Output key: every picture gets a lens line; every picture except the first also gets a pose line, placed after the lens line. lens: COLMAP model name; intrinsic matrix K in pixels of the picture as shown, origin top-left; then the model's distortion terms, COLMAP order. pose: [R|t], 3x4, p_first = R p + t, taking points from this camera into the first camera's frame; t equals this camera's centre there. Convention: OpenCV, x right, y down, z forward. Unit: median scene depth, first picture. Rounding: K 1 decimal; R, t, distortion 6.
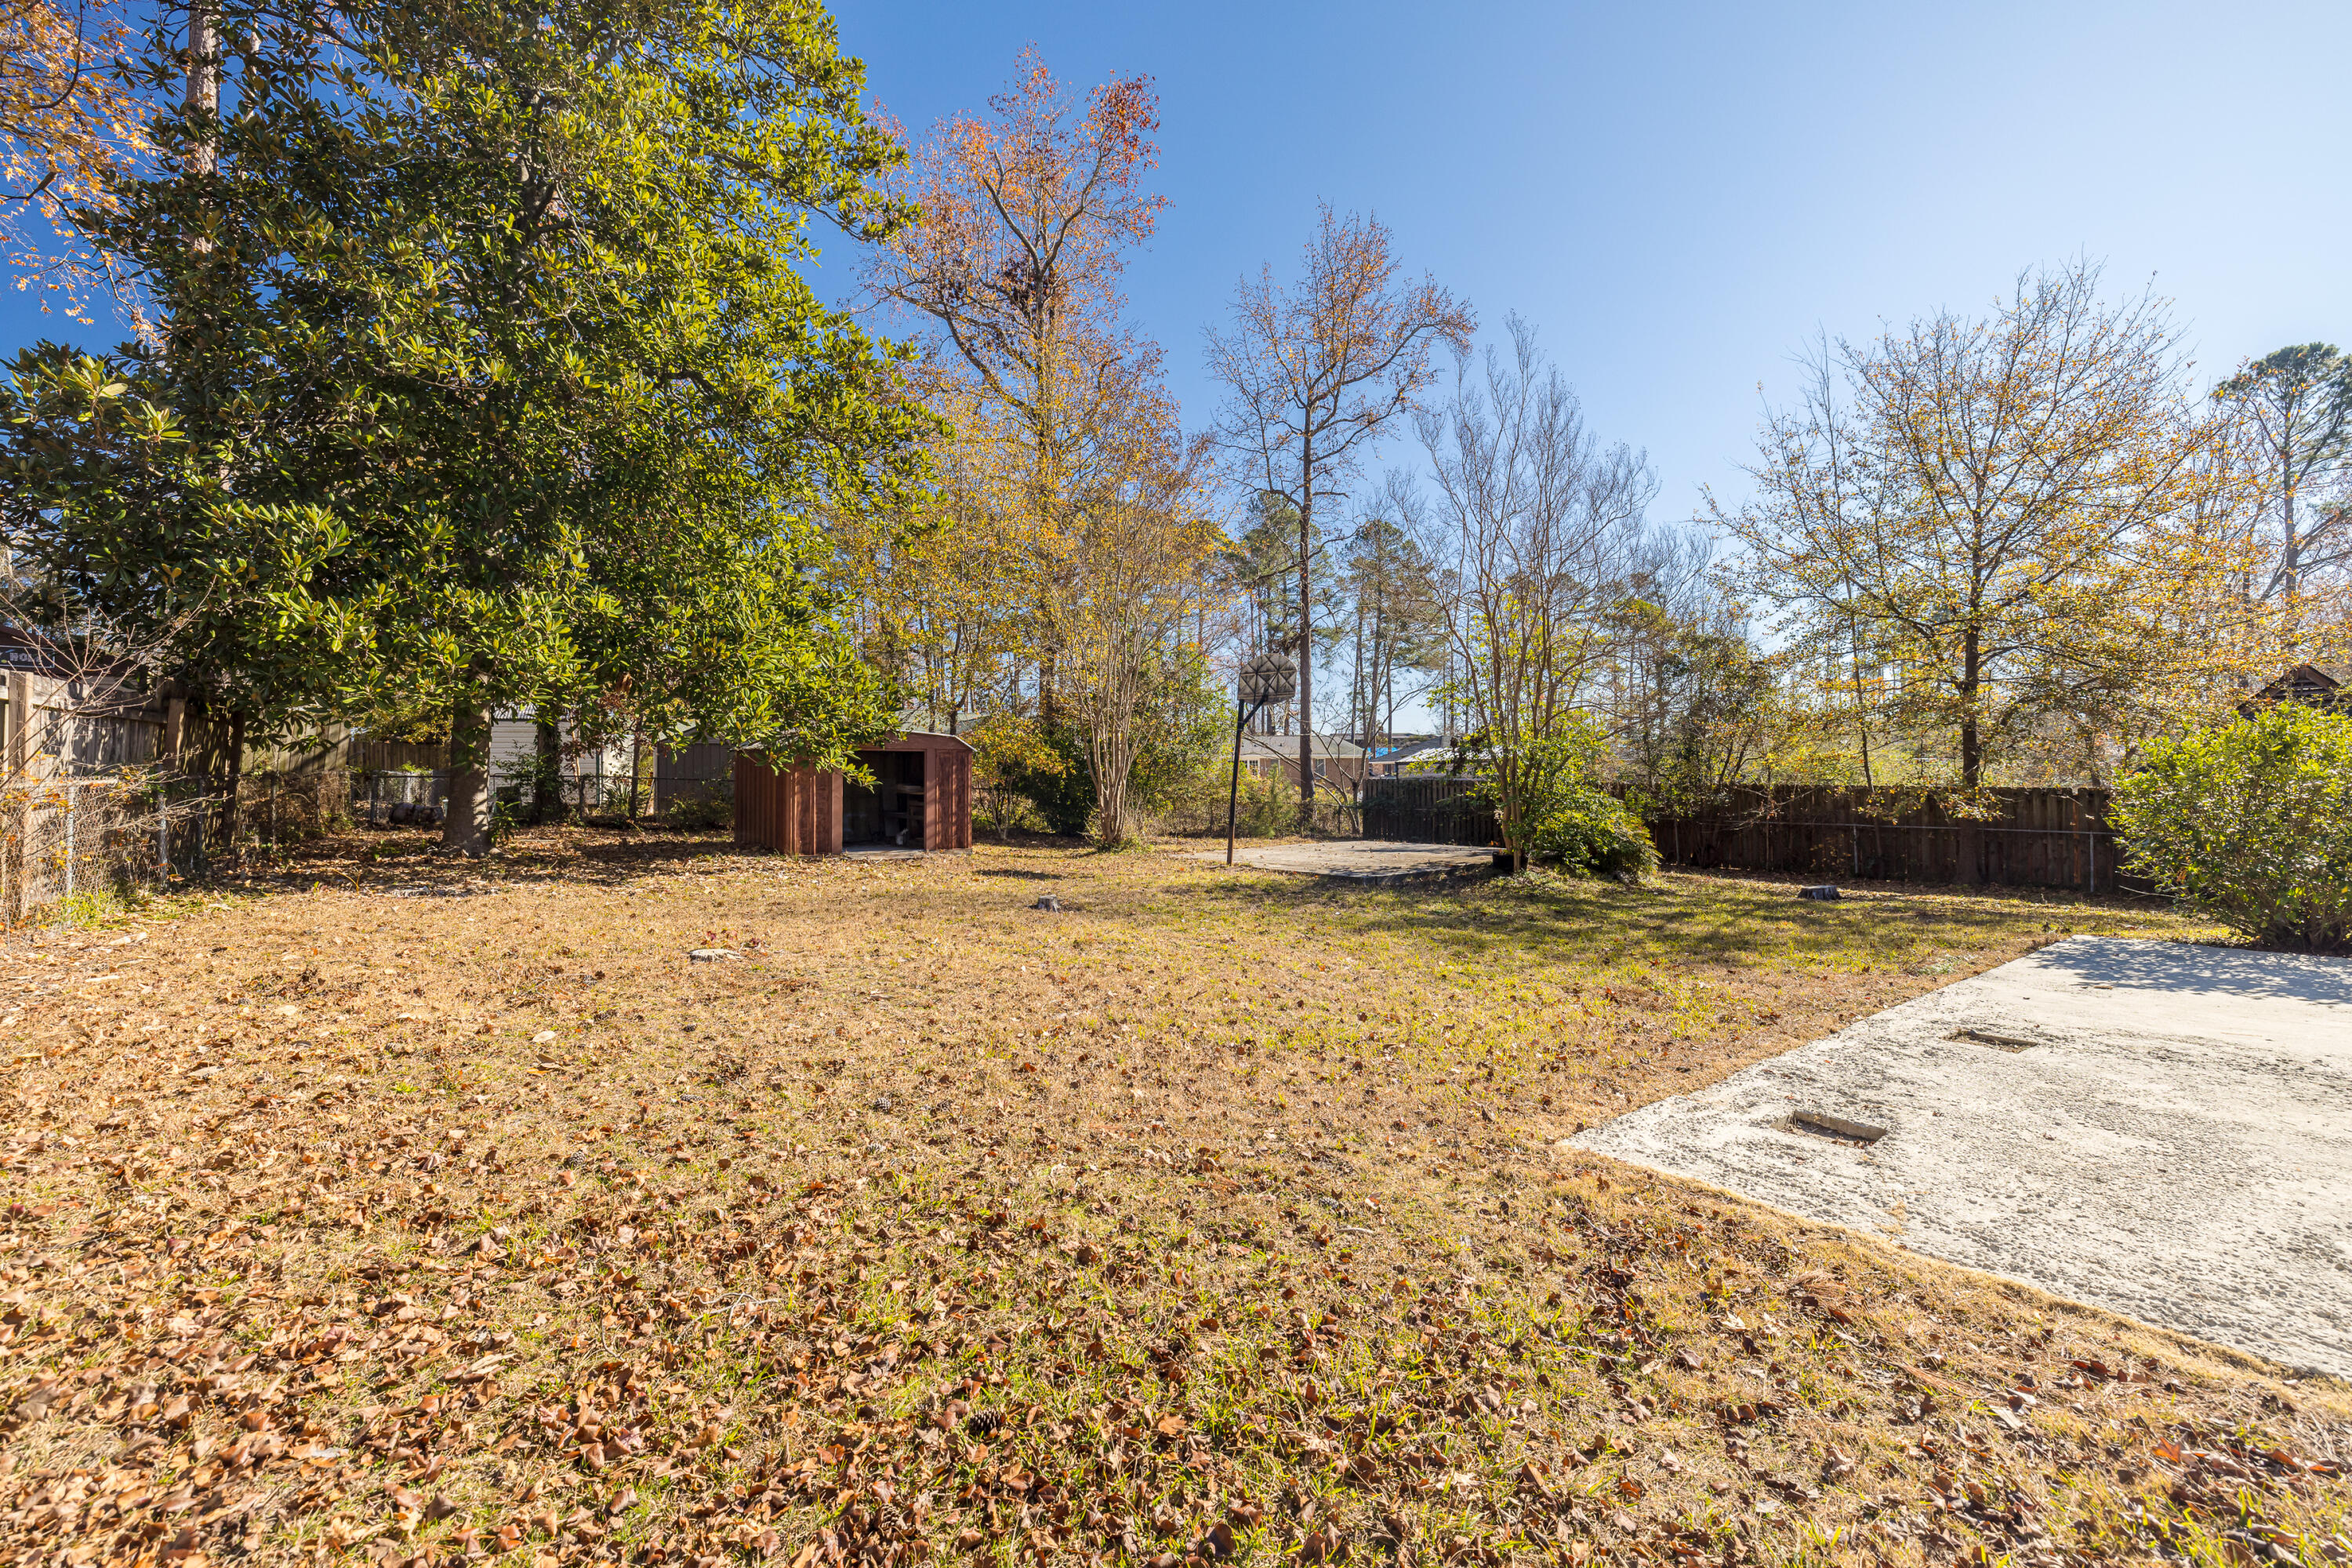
lens RADIAL K [[999.5, 0, 1178.8], [0, 999.5, 771.0], [0, 0, 1]] dist [0.006982, -0.000817]
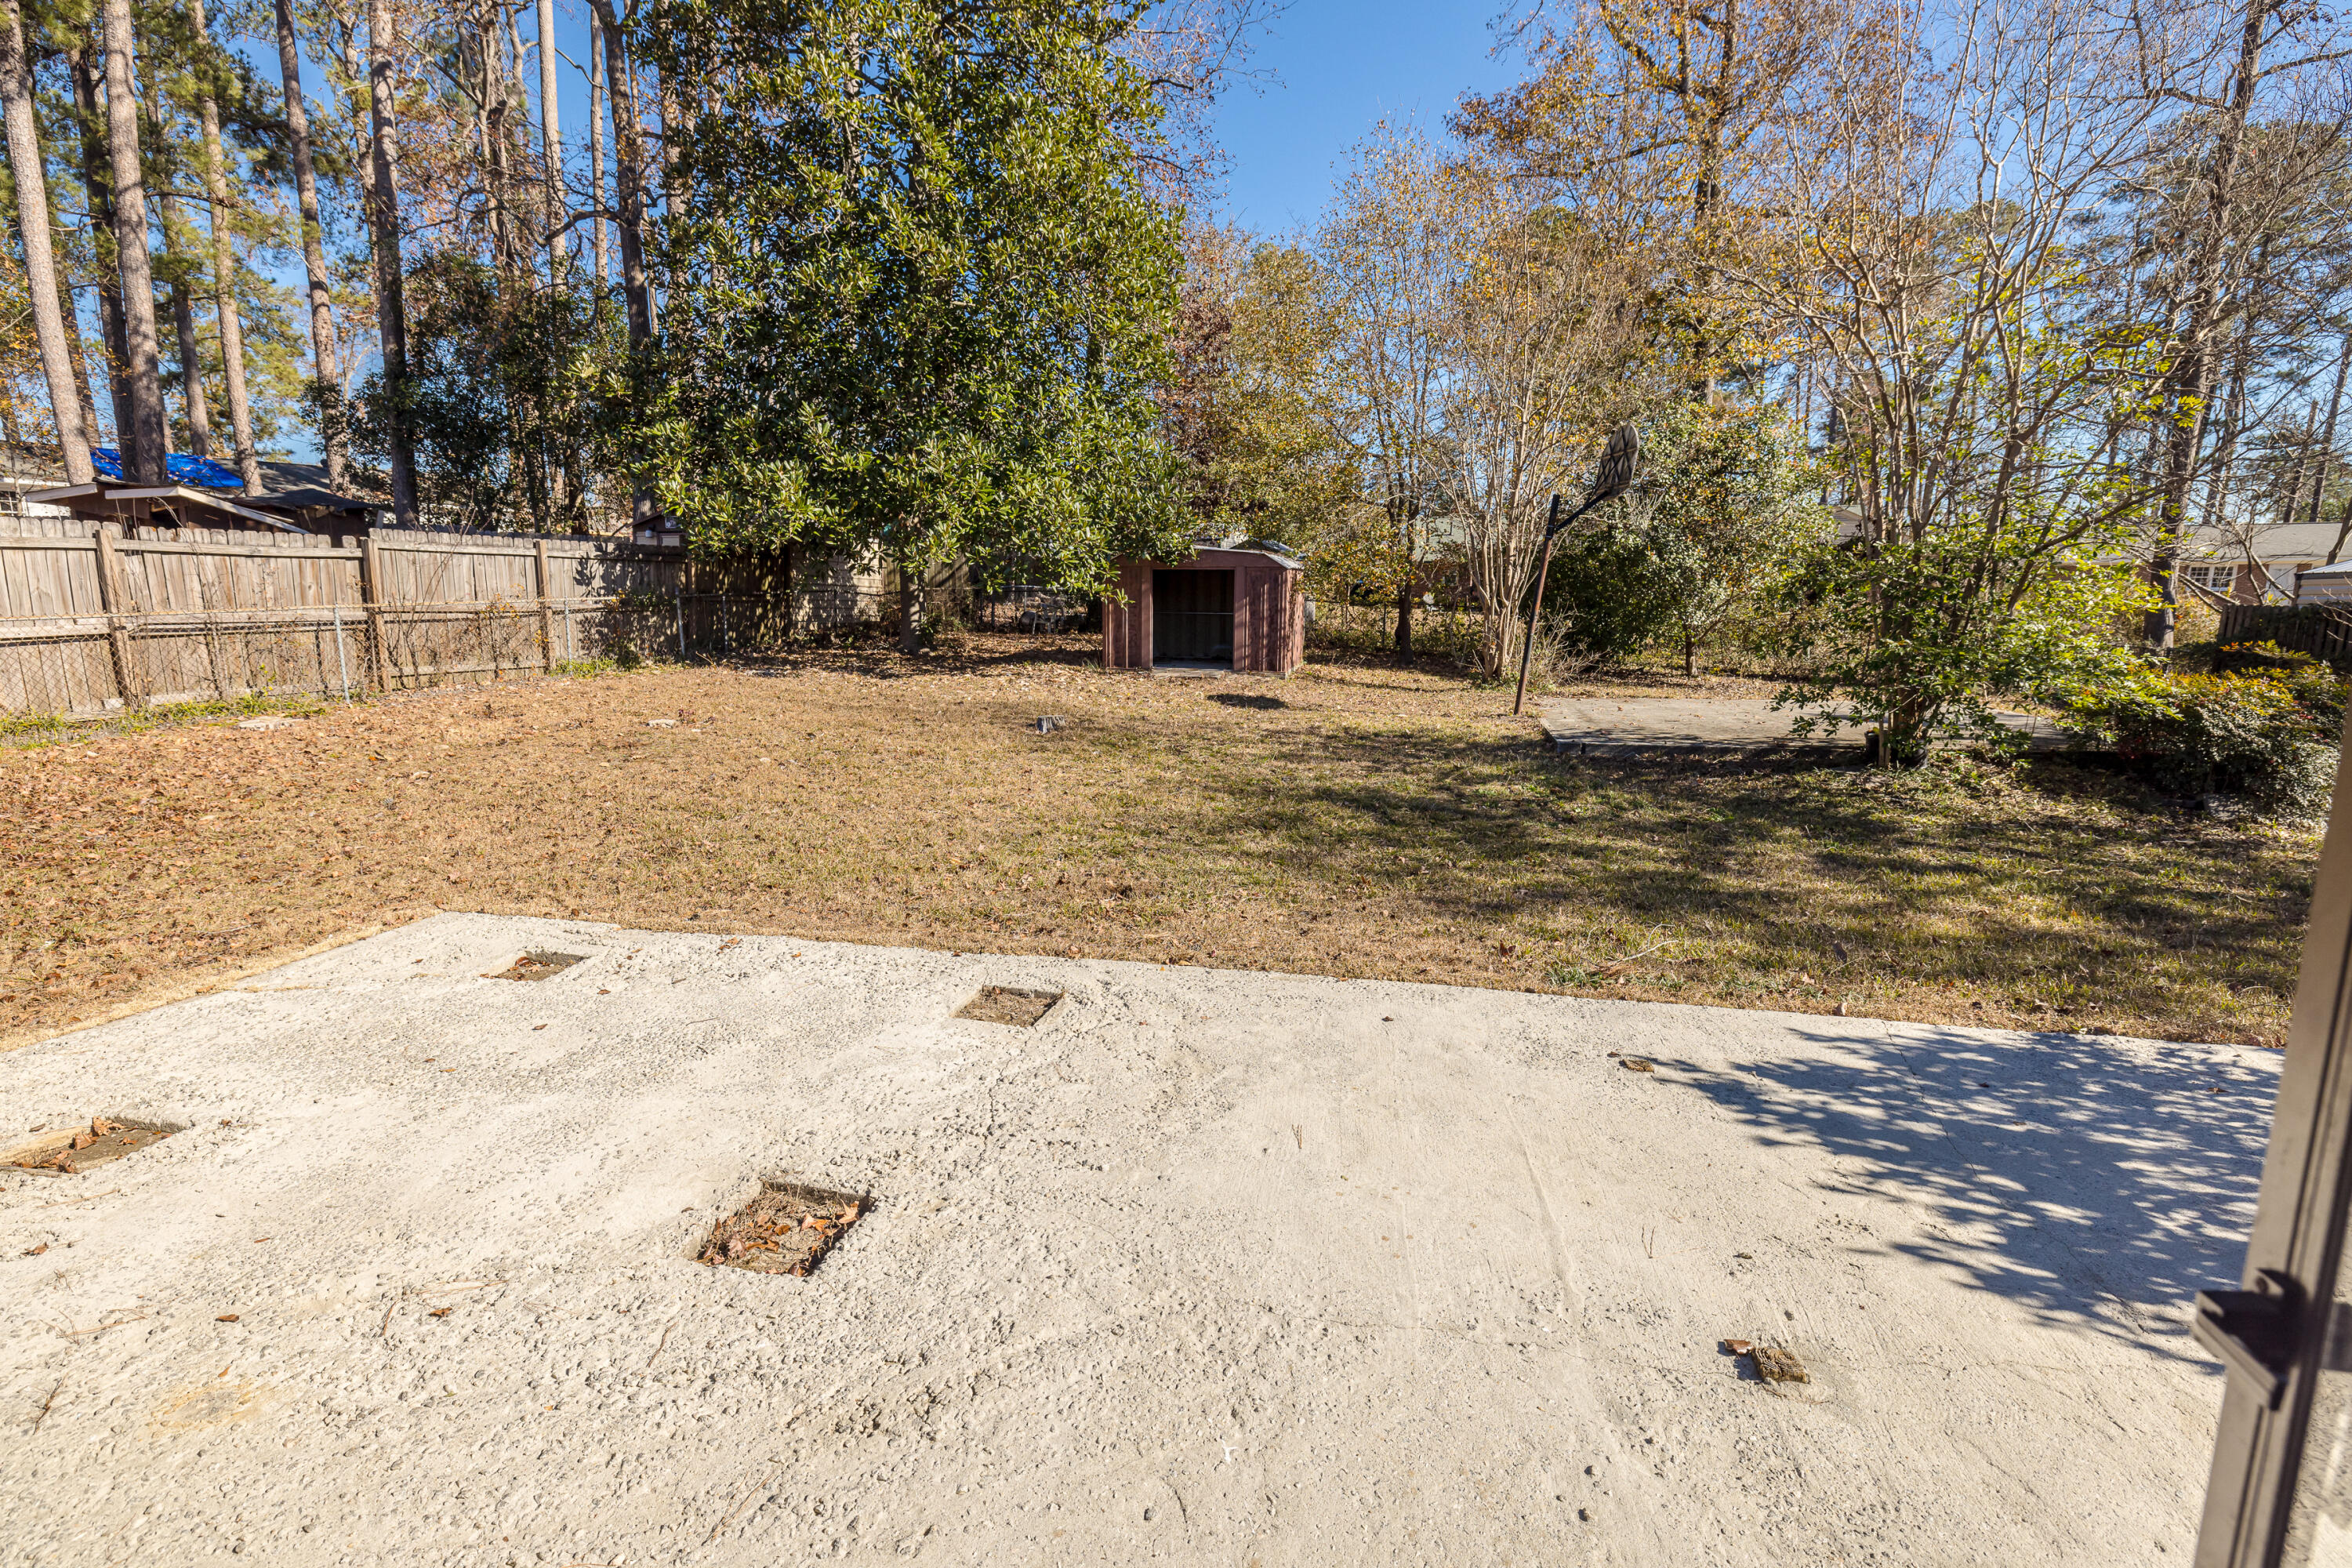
lens RADIAL K [[1175.3, 0, 1177.1], [0, 1175.3, 785.9], [0, 0, 1]] dist [-0.000427, 0.000070]
pose [[0.630818, 0.135592, -0.763992, 0.298099], [0.000026, 0.984610, 0.174768, -0.006249], [0.775931, -0.110267, 0.621106, 0.104010]]
